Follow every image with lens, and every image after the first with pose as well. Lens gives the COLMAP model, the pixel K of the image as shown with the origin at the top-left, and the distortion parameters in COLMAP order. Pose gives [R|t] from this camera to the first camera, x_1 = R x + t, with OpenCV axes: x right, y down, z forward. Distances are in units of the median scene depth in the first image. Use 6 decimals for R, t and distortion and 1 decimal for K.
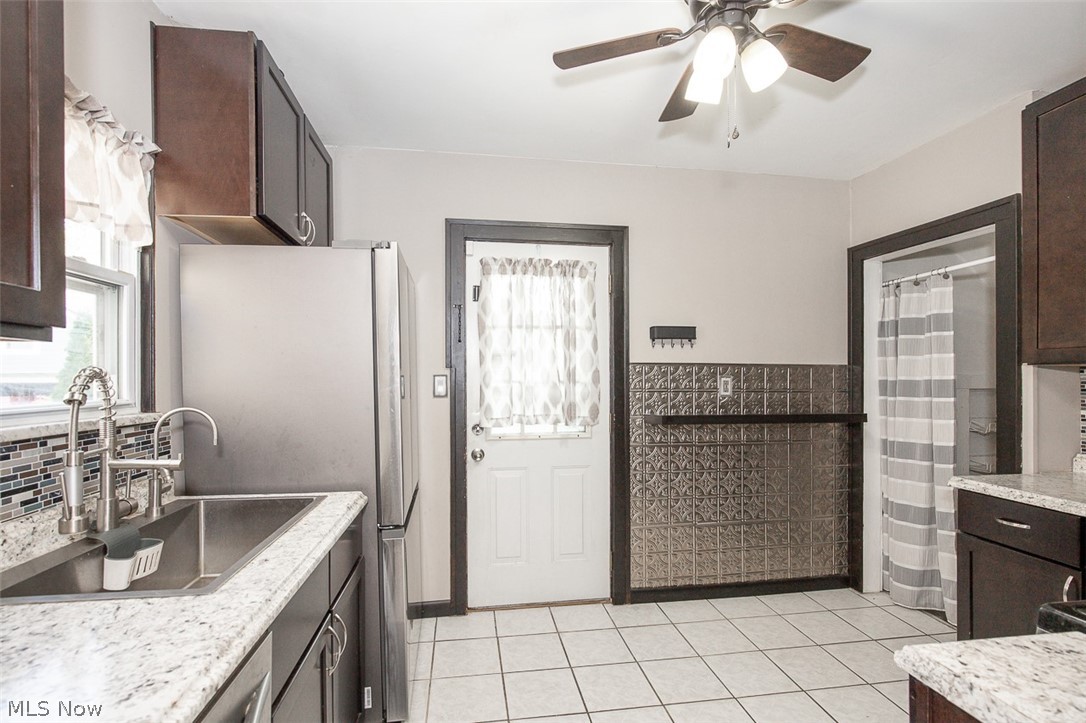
lens RADIAL K [[502.6, 0, 536.0], [0, 502.6, 362.9], [0, 0, 1]] dist [-0.011648, 0.000391]
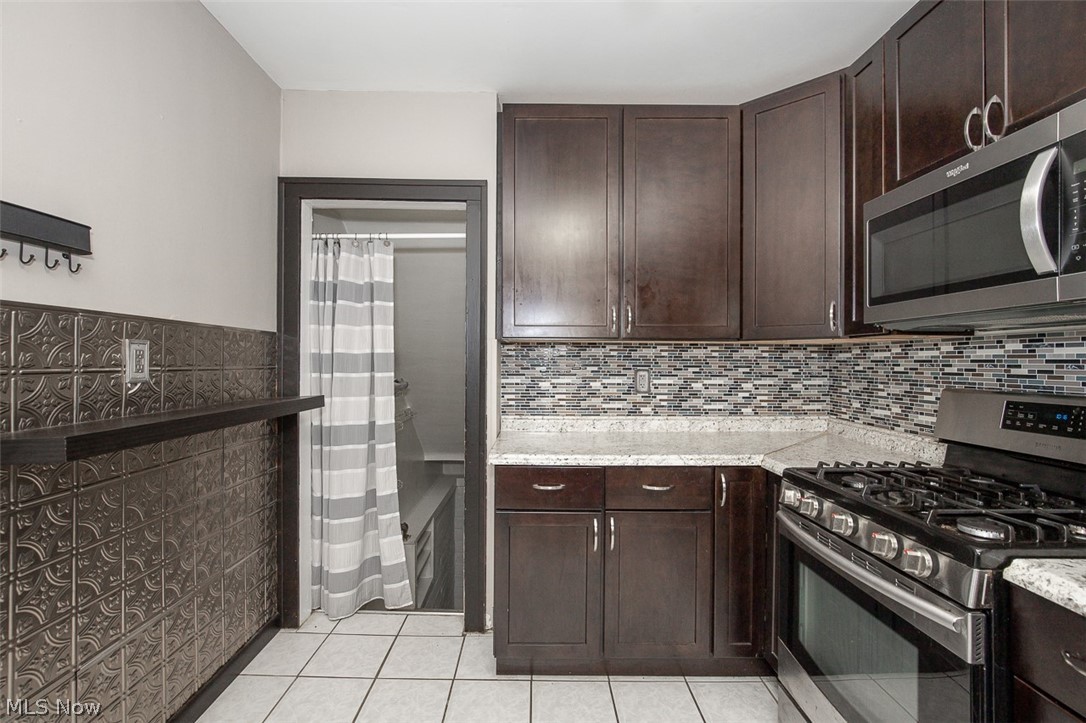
lens RADIAL K [[502.6, 0, 536.0], [0, 502.6, 362.9], [0, 0, 1]] dist [-0.011648, 0.000391]
pose [[0.126182, -0.003401, 0.992001, -0.069148], [-0.036555, 0.999299, 0.008076, 0.029822], [-0.991333, -0.037282, 0.125969, 0.542876]]
